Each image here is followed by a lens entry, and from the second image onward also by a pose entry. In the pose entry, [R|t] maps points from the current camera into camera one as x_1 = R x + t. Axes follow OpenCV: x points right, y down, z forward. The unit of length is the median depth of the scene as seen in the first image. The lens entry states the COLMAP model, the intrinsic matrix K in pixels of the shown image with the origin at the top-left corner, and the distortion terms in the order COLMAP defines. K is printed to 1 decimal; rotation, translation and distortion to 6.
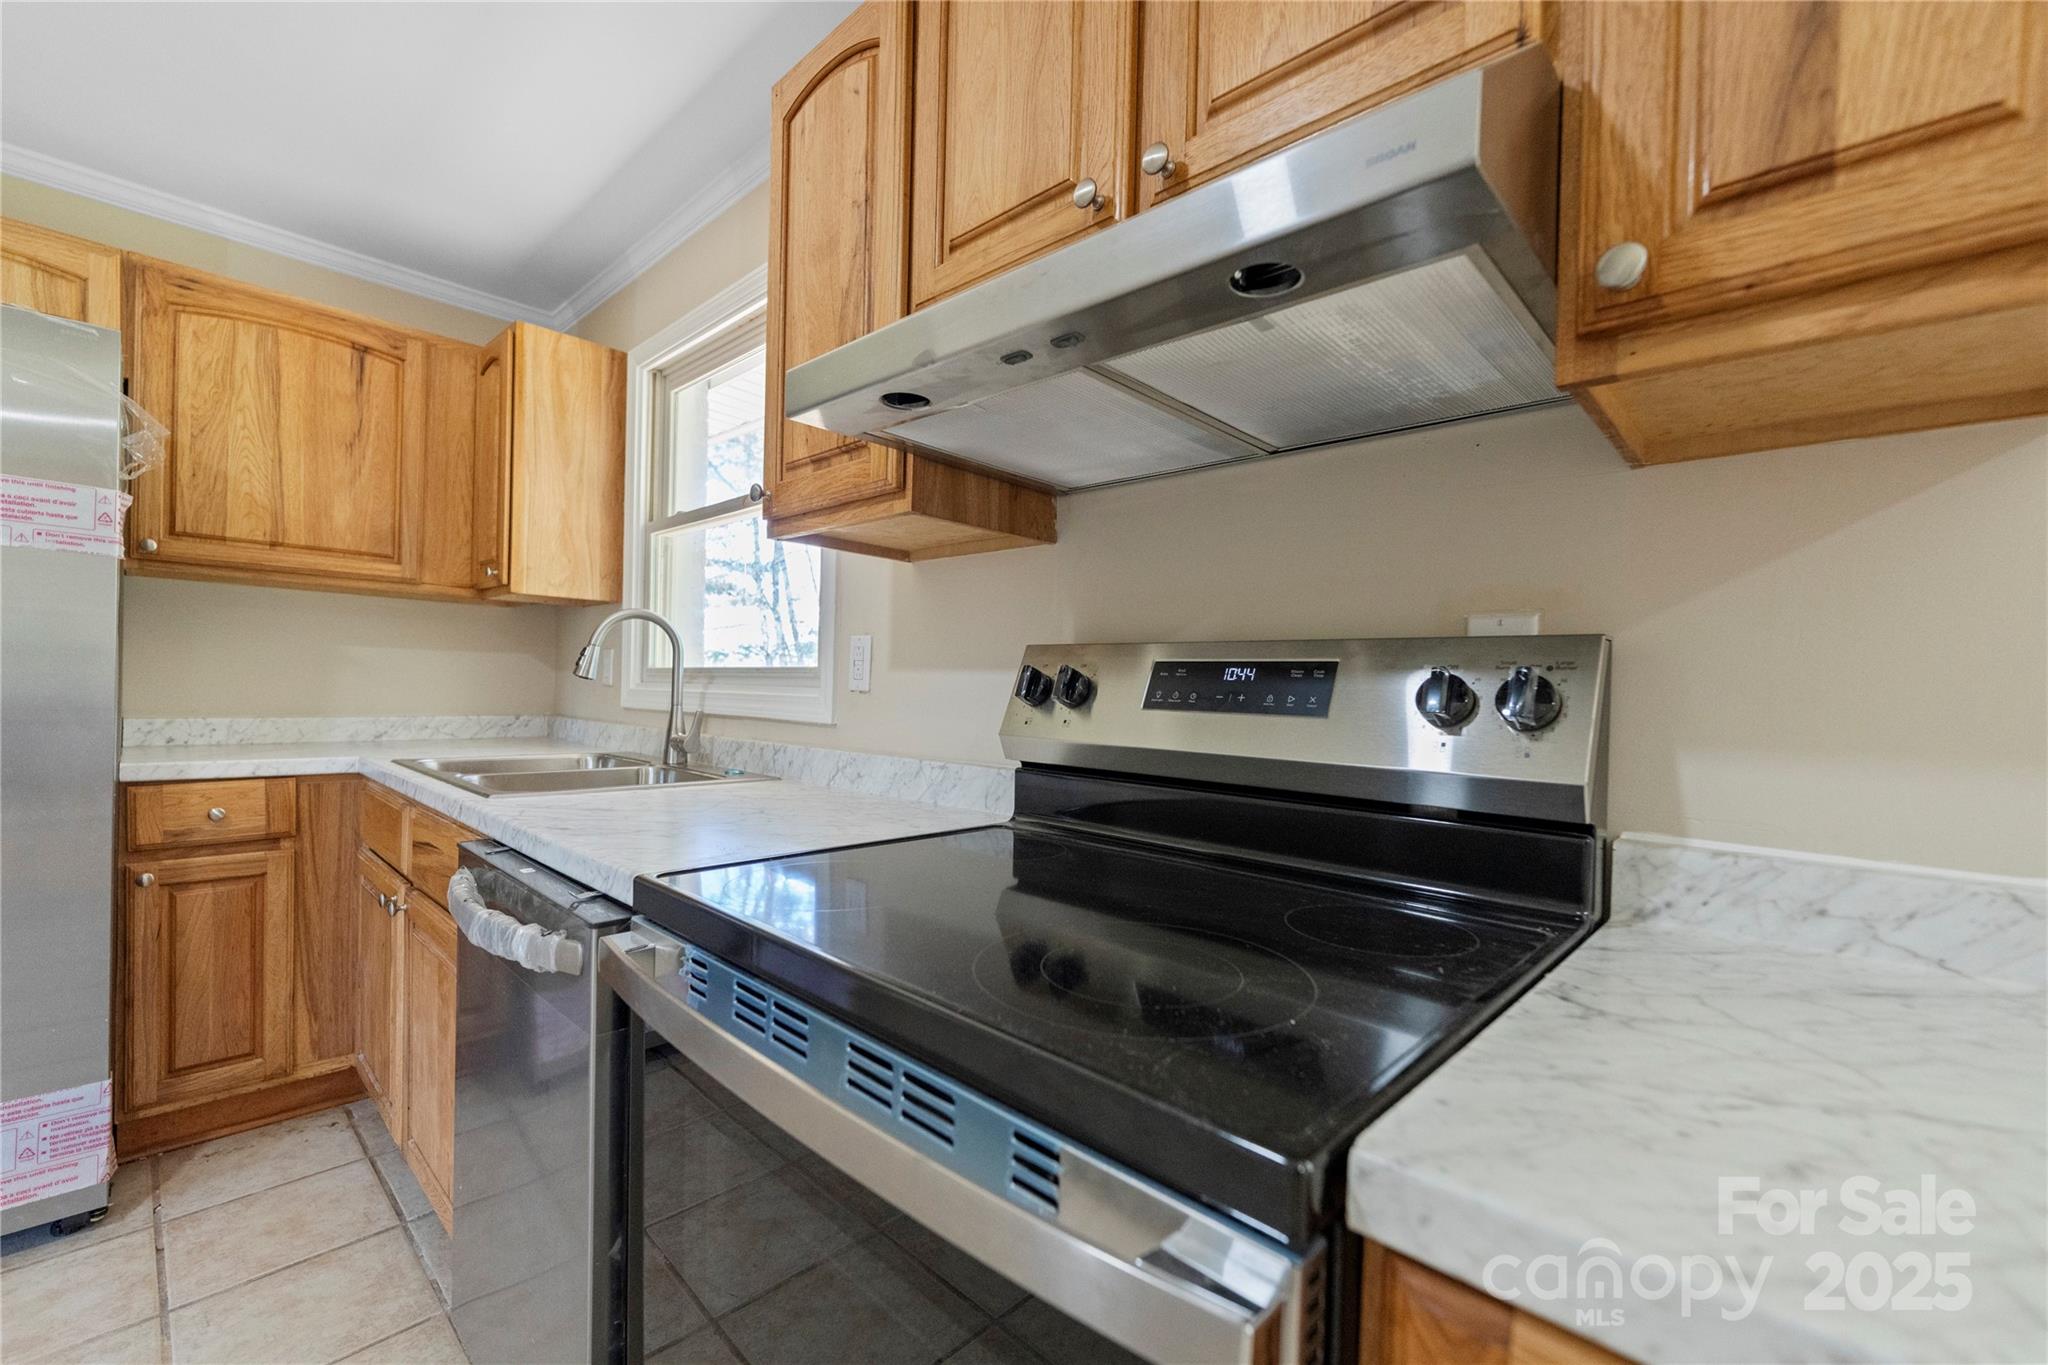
lens RADIAL K [[828.2, 0, 1026.8], [0, 828.2, 691.7], [0, 0, 1]] dist [0.003838, 0.000061]
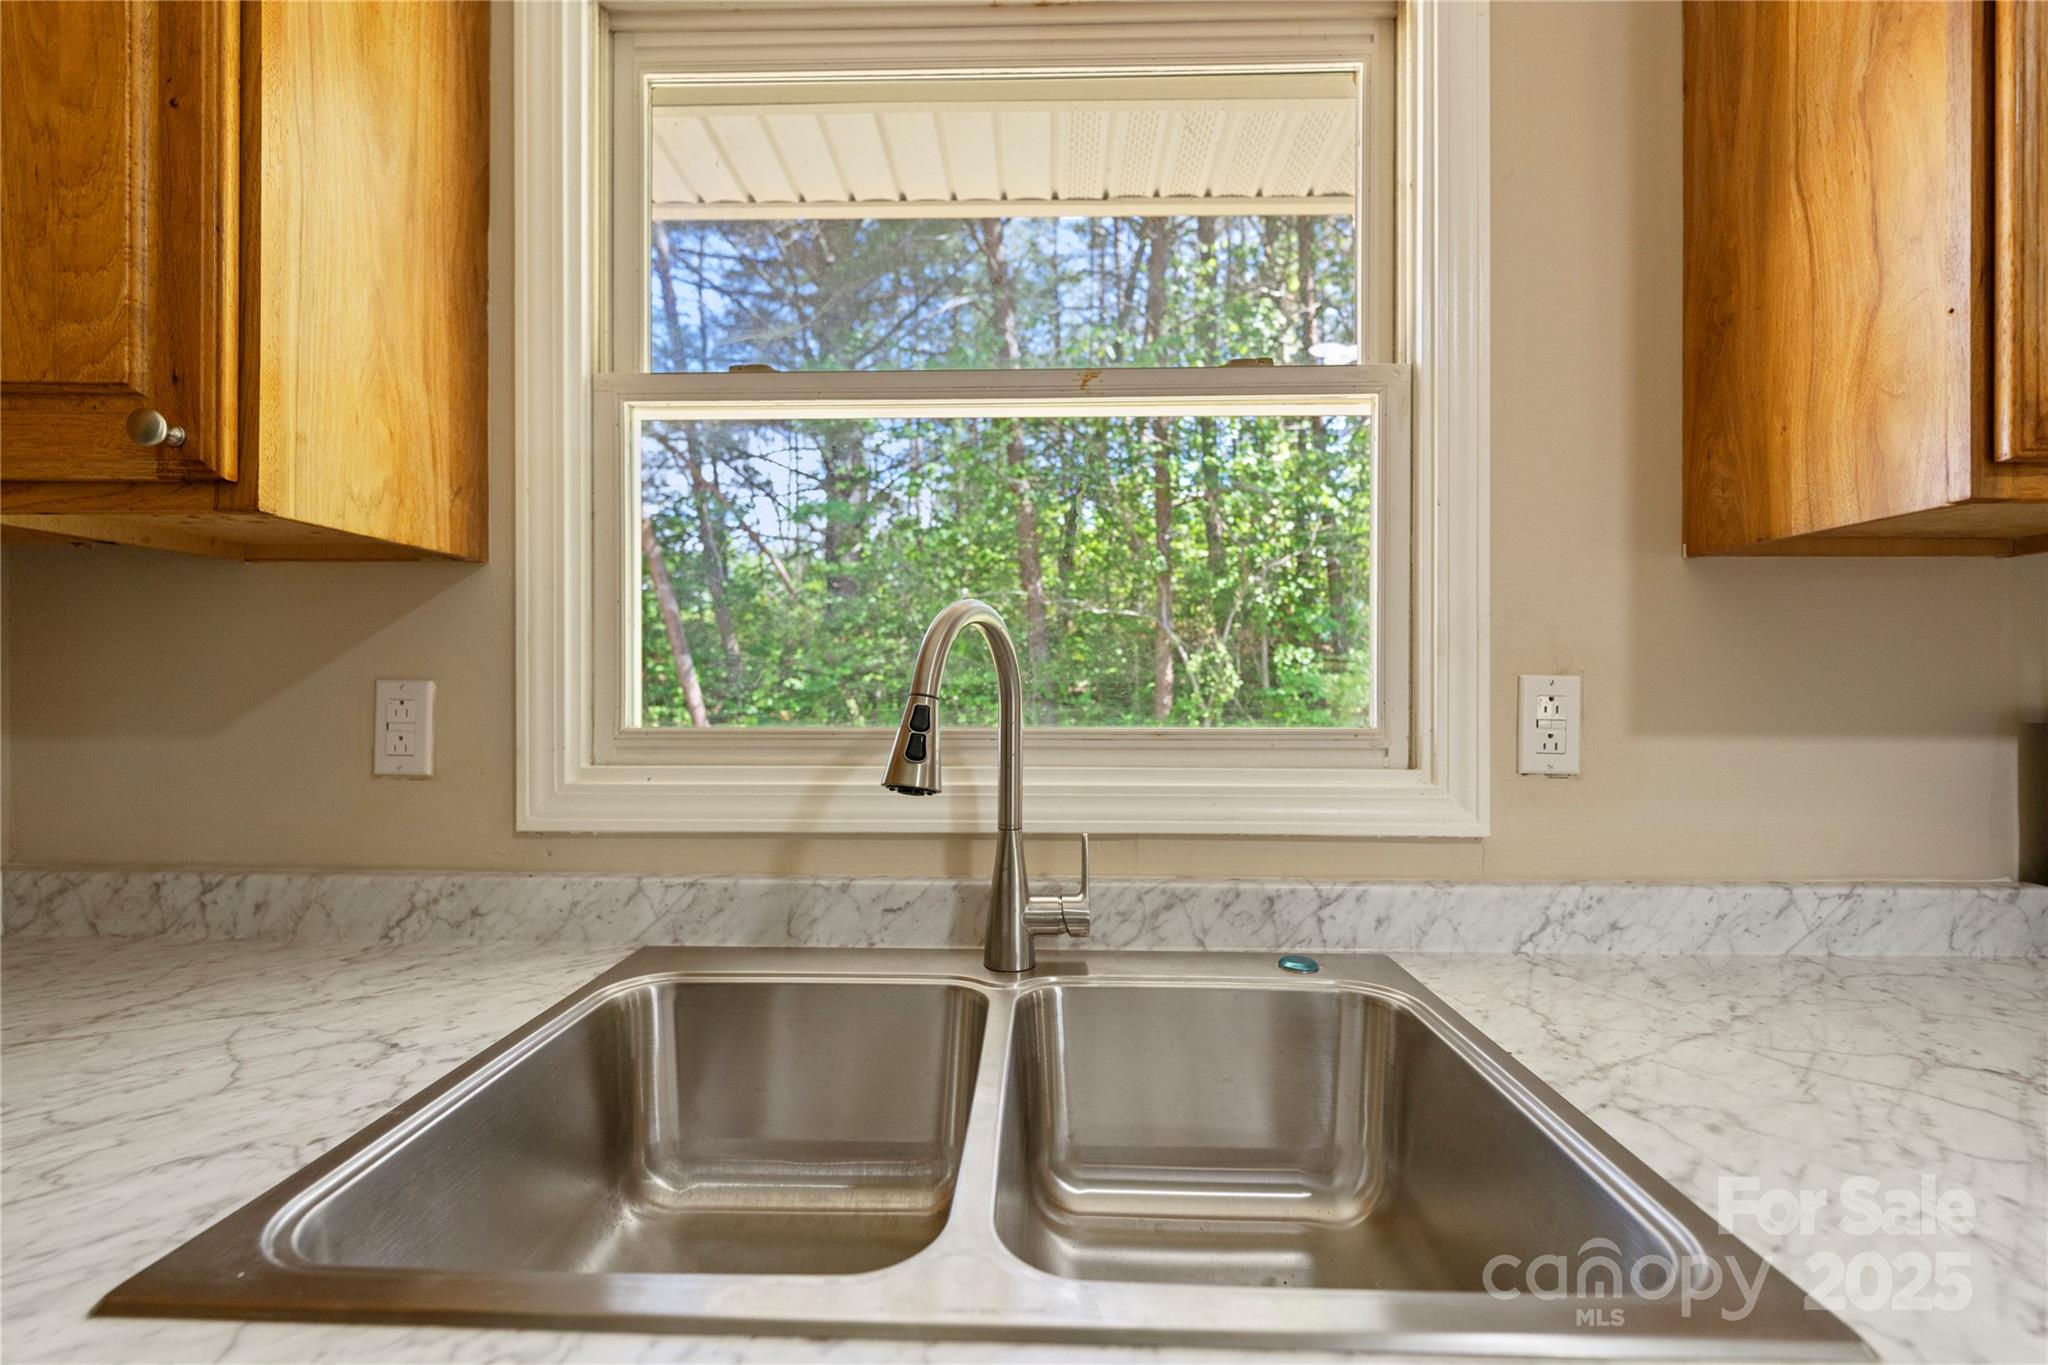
lens RADIAL K [[828.2, 0, 1023.8], [0, 828.2, 677.8], [0, 0, 1]] dist [0.003838, 0.000061]
pose [[0.746921, -0.020256, 0.664604, -0.851599], [0.020134, 0.999767, 0.007843, -0.078455], [-0.664608, 0.007523, 0.747154, 0.821937]]
